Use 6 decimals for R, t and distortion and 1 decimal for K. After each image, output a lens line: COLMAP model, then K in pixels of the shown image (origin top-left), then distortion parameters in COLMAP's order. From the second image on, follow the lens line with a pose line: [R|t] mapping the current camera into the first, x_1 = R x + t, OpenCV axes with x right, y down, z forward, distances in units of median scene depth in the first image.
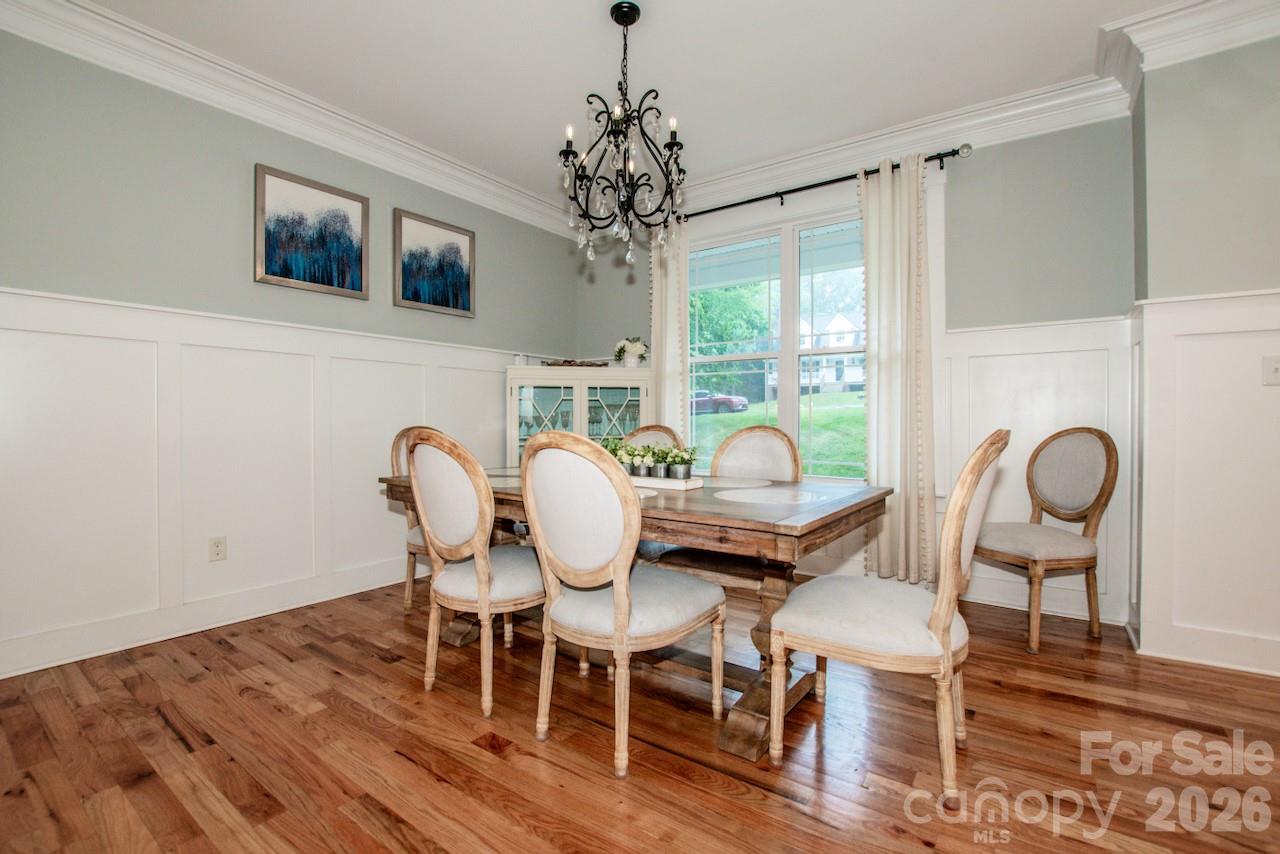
lens RADIAL K [[560.6, 0, 636.3], [0, 560.6, 405.2], [0, 0, 1]] dist [-0.021528, 0.000411]
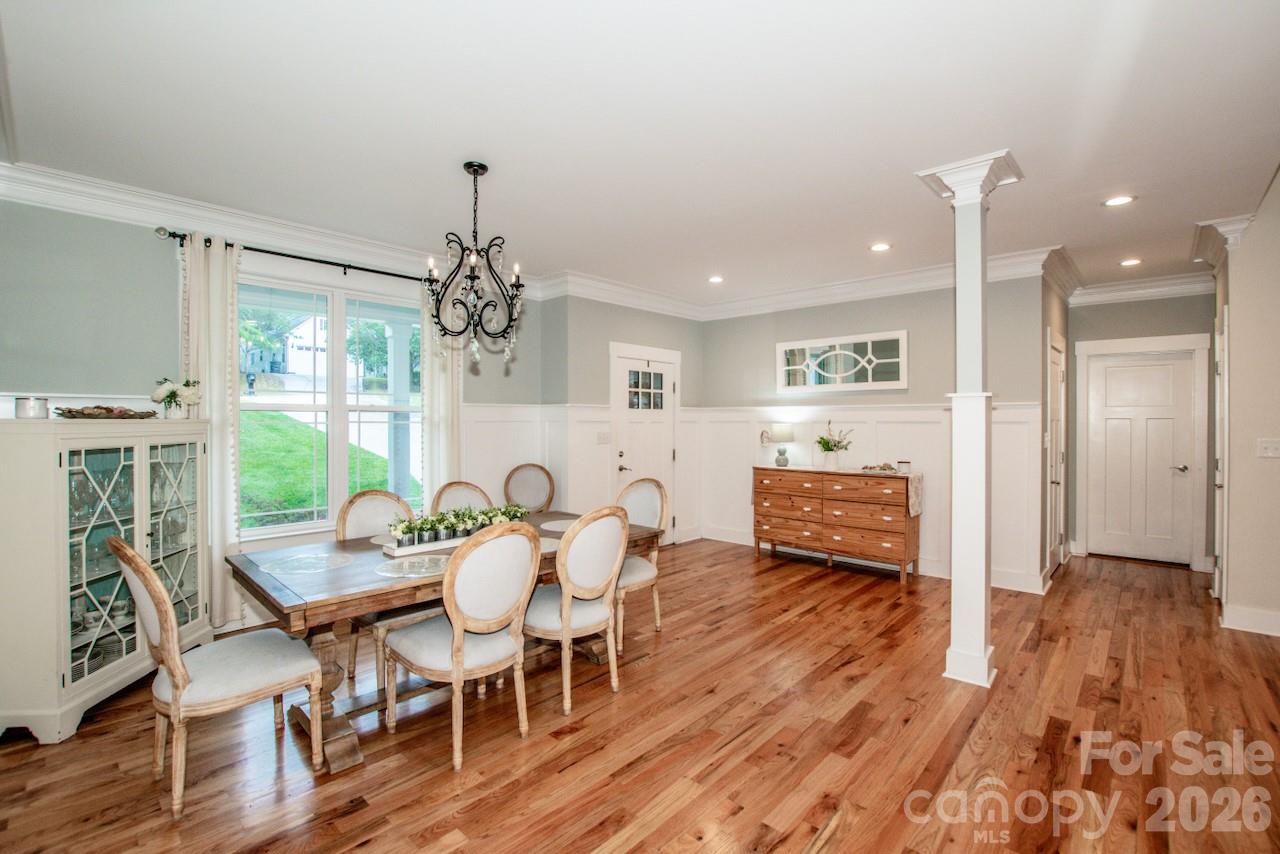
lens RADIAL K [[544.7, 0, 625.8], [0, 544.7, 430.3], [0, 0, 1]] dist [-0.033992, 0.007500]
pose [[0.156935, -0.008942, 0.987568, -1.109330], [-0.019352, 0.999739, 0.012128, -0.121755], [-0.987419, -0.021014, 0.156721, 0.459154]]
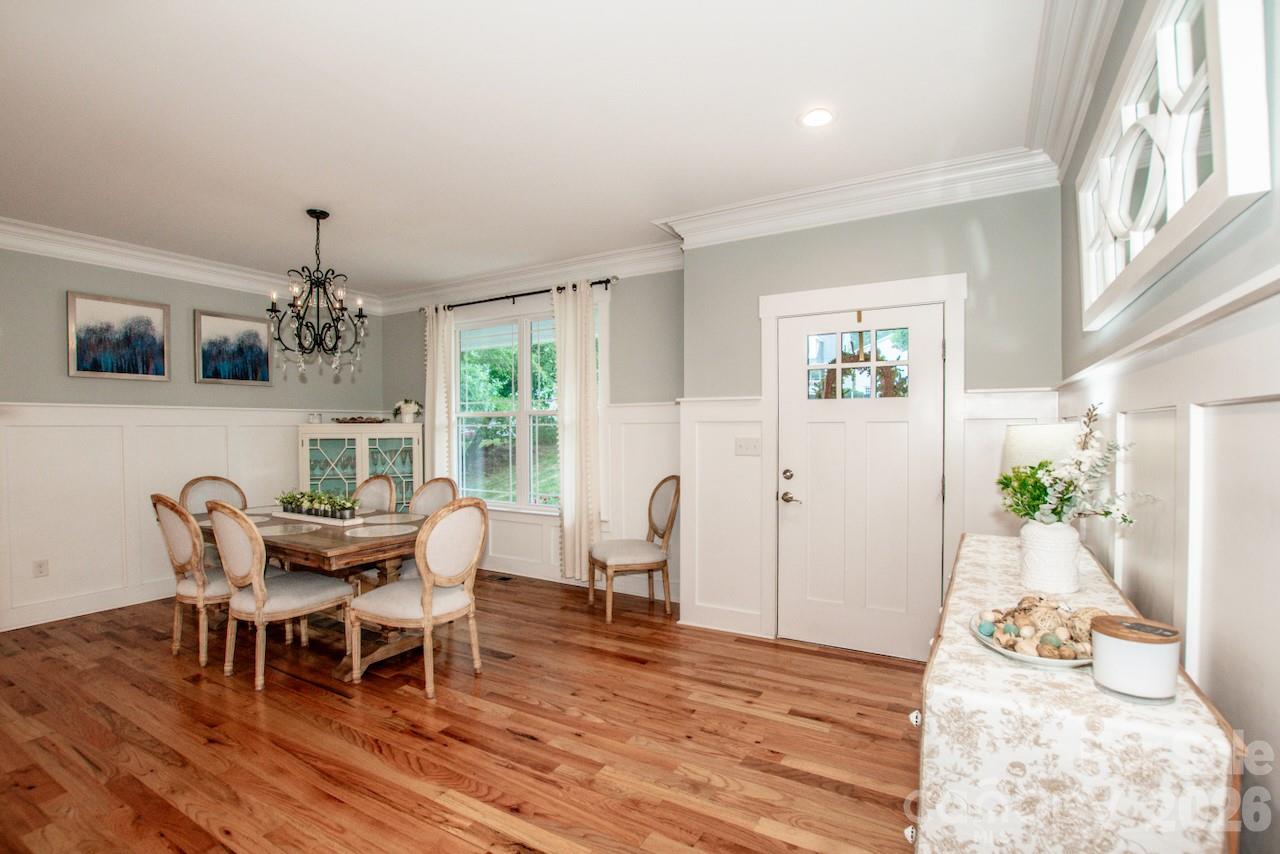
lens RADIAL K [[544.7, 0, 625.8], [0, 544.7, 430.3], [0, 0, 1]] dist [-0.033992, 0.007500]
pose [[0.993229, 0.001256, 0.116166, 0.598813], [-0.004179, 0.999681, 0.024917, -0.140940], [-0.116098, -0.025234, 0.992917, -0.527648]]
